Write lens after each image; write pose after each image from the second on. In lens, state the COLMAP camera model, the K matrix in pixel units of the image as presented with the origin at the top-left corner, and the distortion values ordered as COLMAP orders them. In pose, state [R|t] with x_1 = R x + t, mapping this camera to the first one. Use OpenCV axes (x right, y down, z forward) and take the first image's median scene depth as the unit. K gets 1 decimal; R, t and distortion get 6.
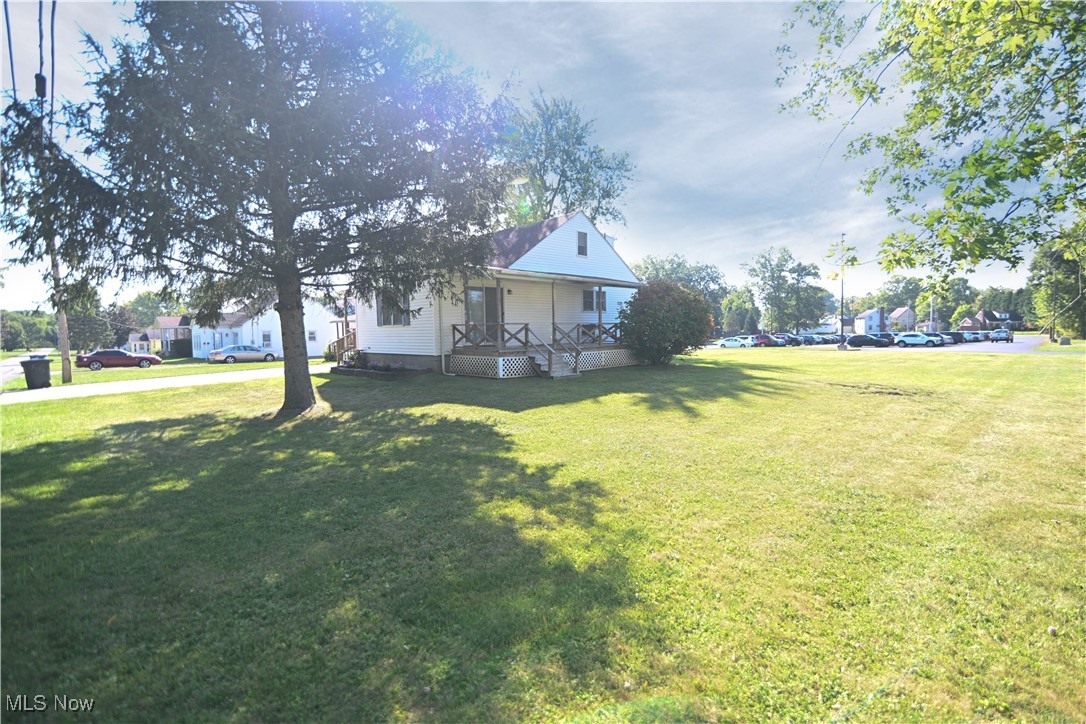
lens RADIAL K [[504.3, 0, 540.8], [0, 504.3, 358.5], [0, 0, 1]] dist [-0.010663, 0.000404]
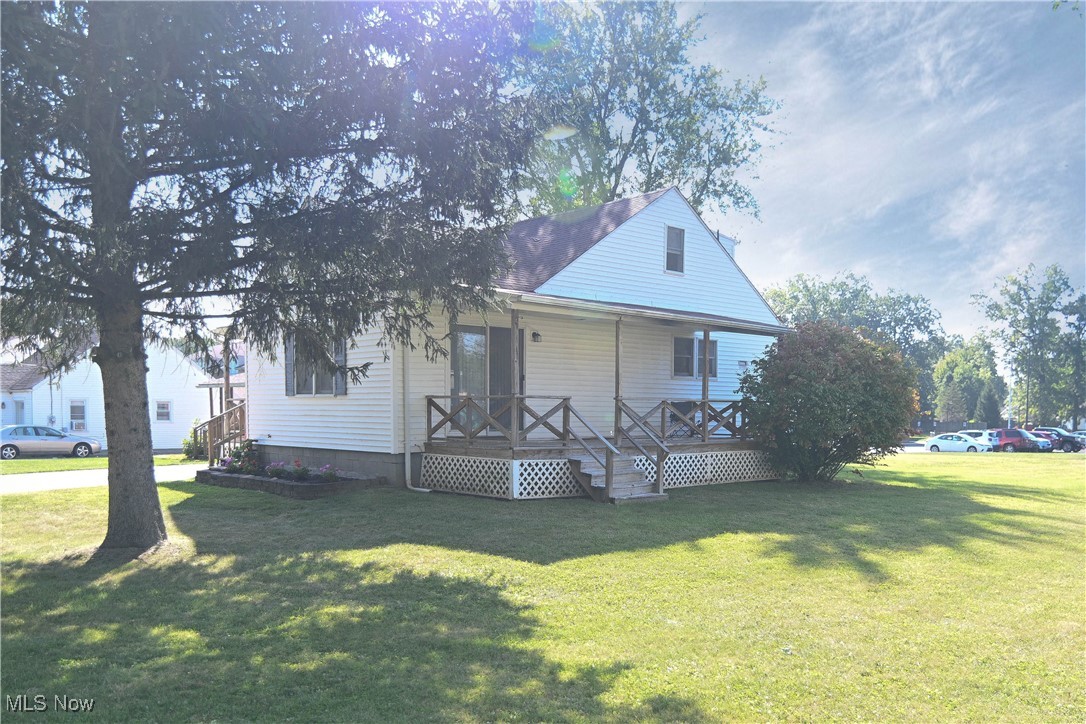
lens RADIAL K [[500.1, 0, 543.0], [0, 500.1, 362.2], [0, 0, 1]] dist [0.005914, -0.000407]
pose [[0.997455, 0.018931, -0.068736, -0.017328], [-0.028321, 0.989984, -0.138312, -0.032348], [0.065429, 0.139907, 0.988001, 0.471669]]
